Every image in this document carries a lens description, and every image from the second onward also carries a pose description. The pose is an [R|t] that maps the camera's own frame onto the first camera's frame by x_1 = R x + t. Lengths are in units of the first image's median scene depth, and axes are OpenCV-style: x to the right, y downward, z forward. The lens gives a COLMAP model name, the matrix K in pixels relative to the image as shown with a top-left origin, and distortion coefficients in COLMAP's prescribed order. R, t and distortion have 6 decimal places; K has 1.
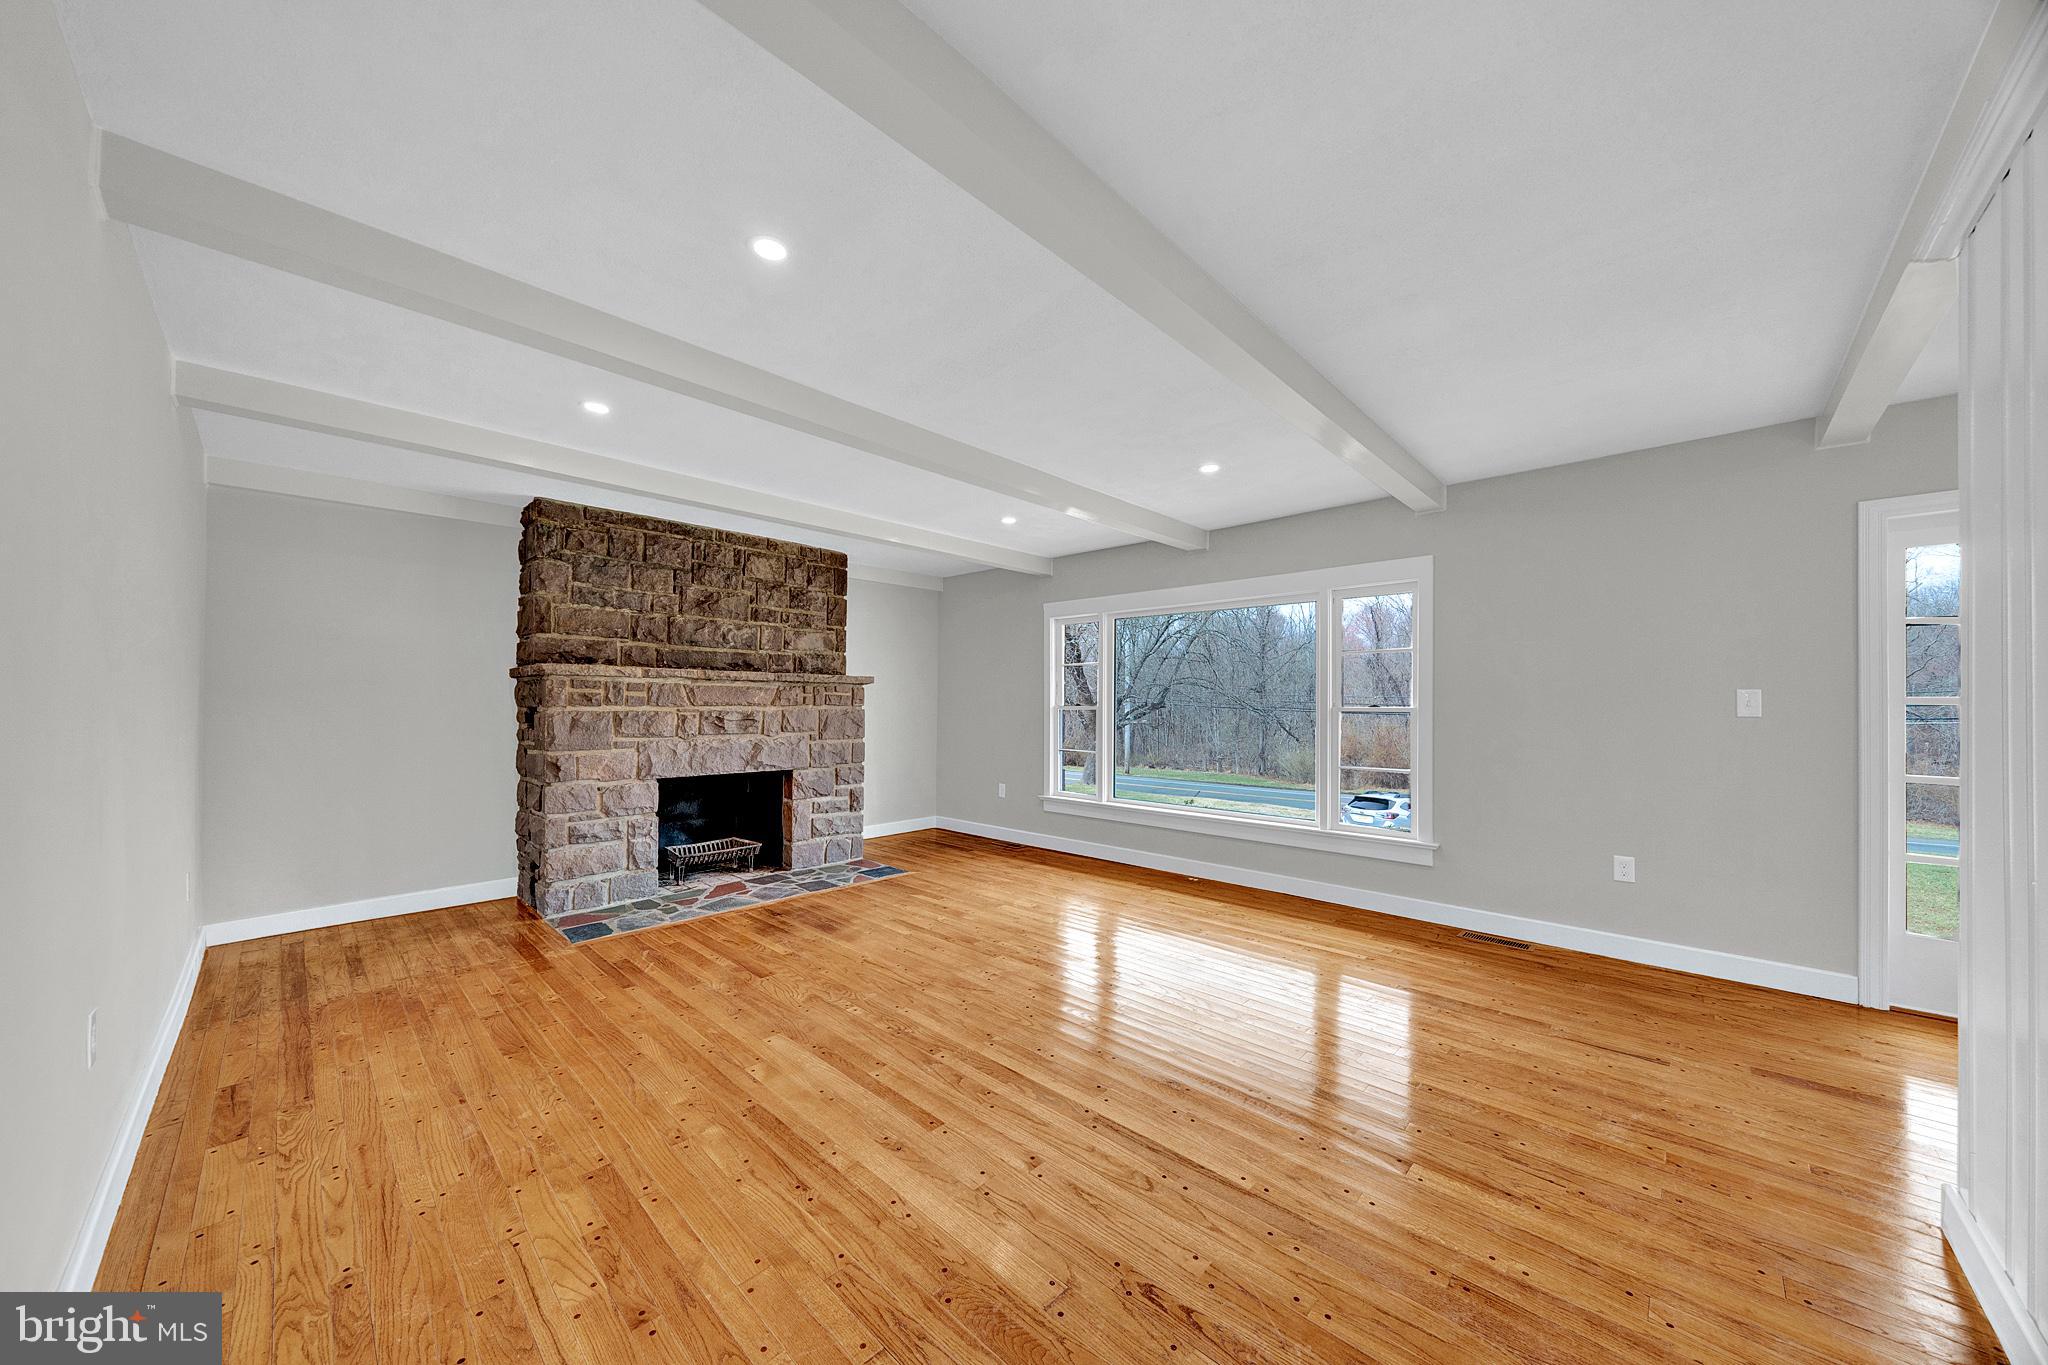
lens RADIAL K [[708.1, 0, 1011.6], [0, 708.1, 697.8], [0, 0, 1]] dist [-0.005256, 0.000334]
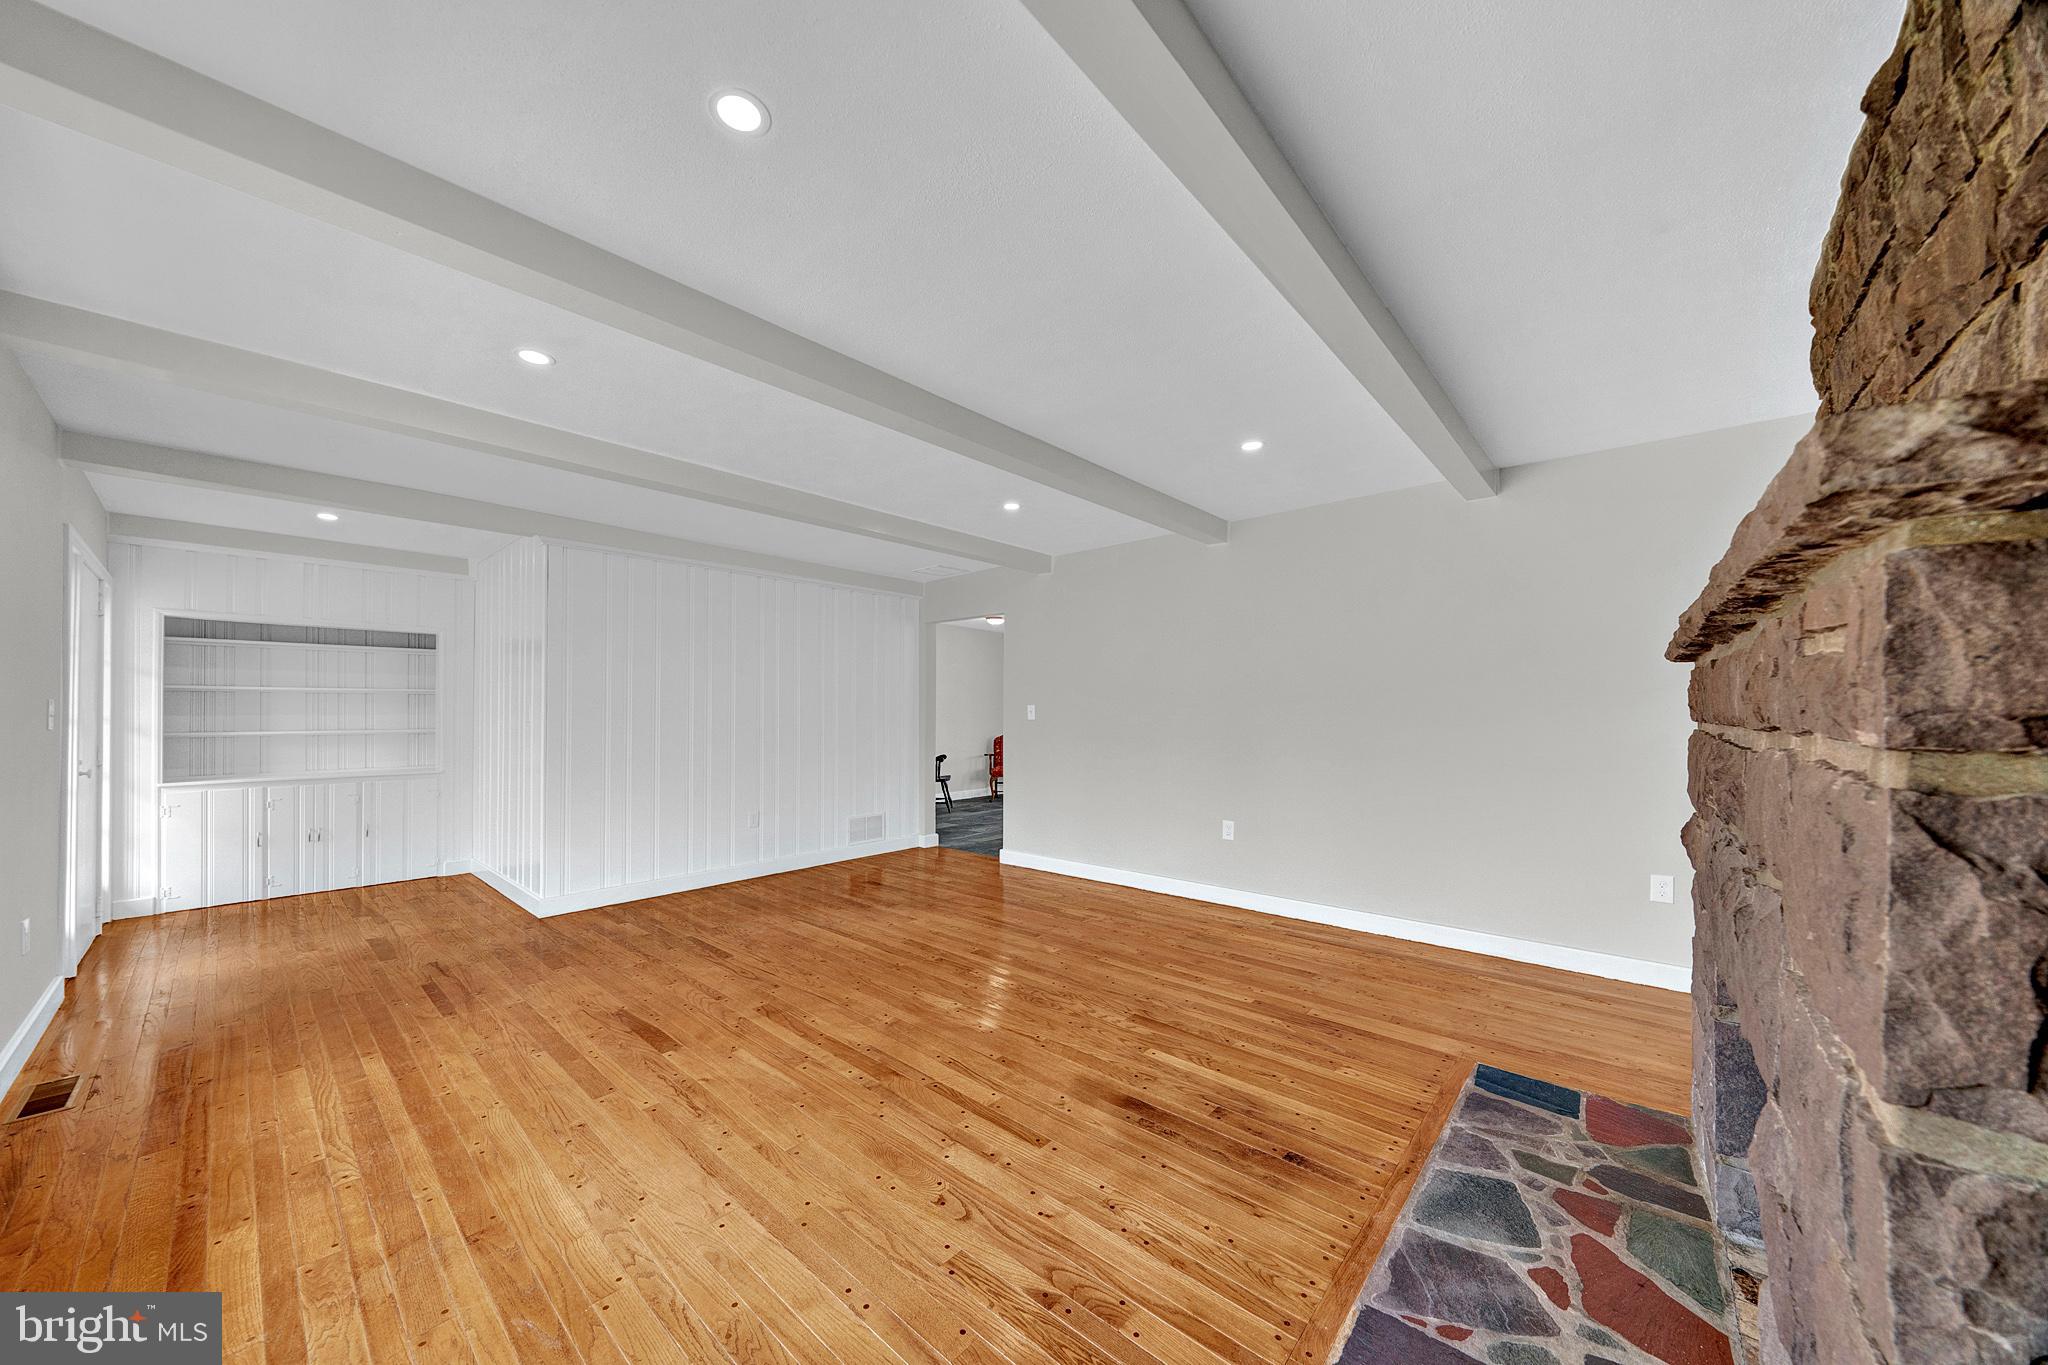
lens RADIAL K [[708.1, 0, 1011.6], [0, 708.1, 697.8], [0, 0, 1]] dist [-0.005256, 0.000334]
pose [[-0.999527, -0.000298, -0.030750, -0.114196], [0.000597, 0.999577, -0.029086, 0.009738], [0.030745, -0.029090, -0.999104, 1.320292]]
